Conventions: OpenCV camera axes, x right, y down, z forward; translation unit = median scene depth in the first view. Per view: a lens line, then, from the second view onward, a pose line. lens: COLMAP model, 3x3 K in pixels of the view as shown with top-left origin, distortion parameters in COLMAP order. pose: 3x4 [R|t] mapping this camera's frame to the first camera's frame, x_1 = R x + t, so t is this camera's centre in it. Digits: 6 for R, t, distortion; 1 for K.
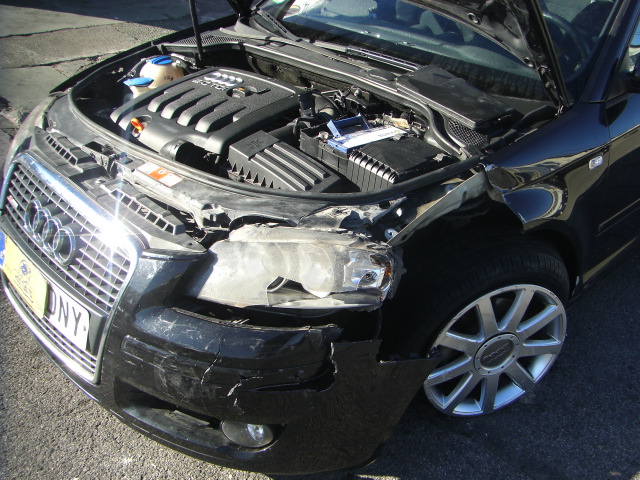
lens RADIAL K [[727.2, 0, 326.0], [0, 727.2, 244.0], [0, 0, 1]] dist [-0.121156, 0.000000]
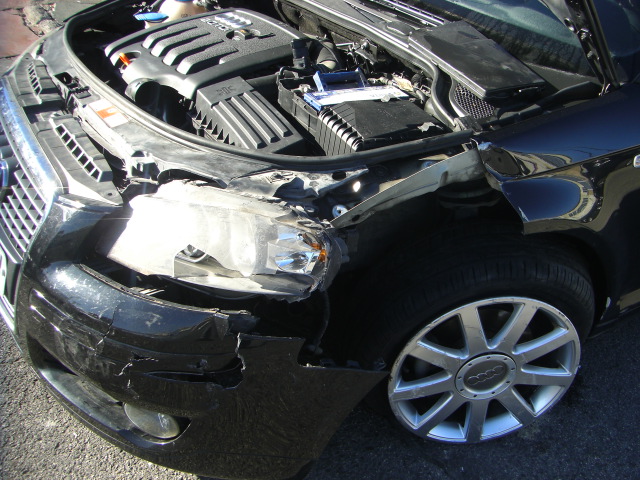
lens RADIAL K [[727.2, 0, 317.4], [0, 727.2, 239.2], [0, 0, 1]] dist [-0.121156, 0.000000]
pose [[0.976673, 0.134314, -0.167539, 0.178405], [-0.129544, 0.990801, 0.039133, -0.010588], [0.171254, -0.016517, 0.985089, 0.170453]]
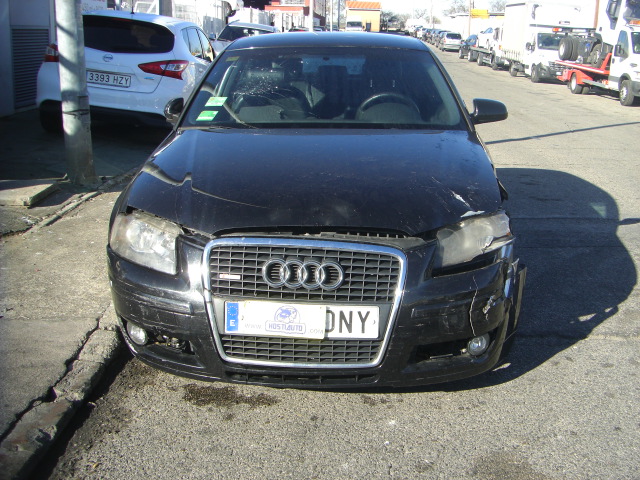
lens RADIAL K [[727.2, 0, 324.8], [0, 727.2, 247.0], [0, 0, 1]] dist [-0.121156, 0.000000]
pose [[0.722316, -0.250330, 0.644666, -1.175471], [0.360834, 0.931660, -0.042524, 0.006906], [-0.589964, 0.263333, 0.763281, -0.058854]]
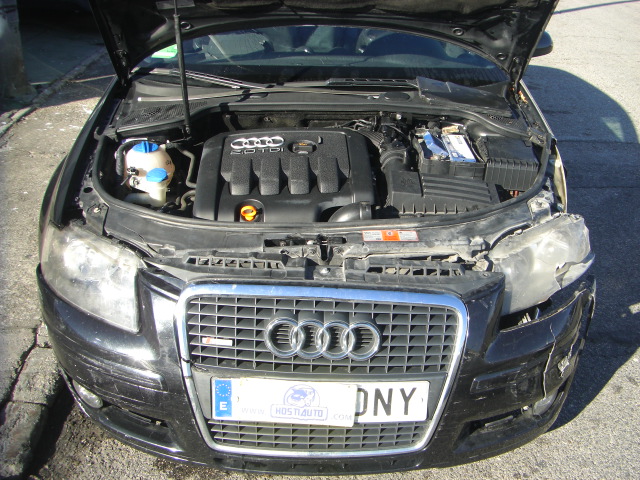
lens RADIAL K [[727.2, 0, 338.3], [0, 727.2, 242.2], [0, 0, 1]] dist [-0.121156, 0.000000]
pose [[0.669015, -0.373594, 0.642531, -0.903592], [0.358794, 0.919425, 0.161009, -0.268070], [-0.650912, 0.122819, 0.749152, 0.260354]]
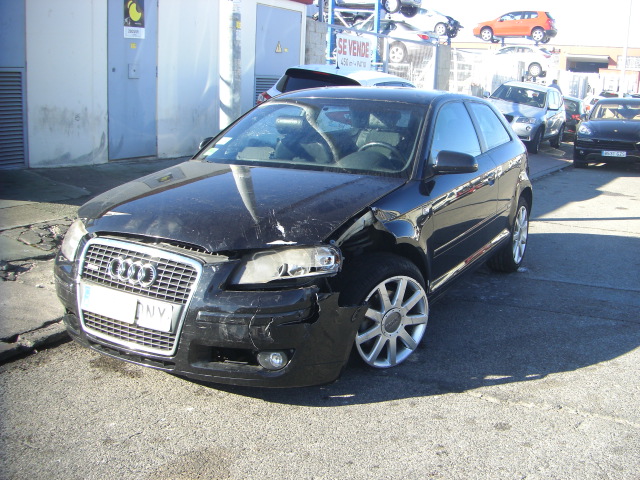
lens RADIAL K [[727.2, 0, 324.3], [0, 727.2, 233.9], [0, 0, 1]] dist [-0.121156, 0.000000]
pose [[0.963050, -0.098506, 0.250660, -0.358080], [0.164036, 0.952701, -0.255837, 0.393853], [-0.213603, 0.287501, 0.933658, -0.687583]]
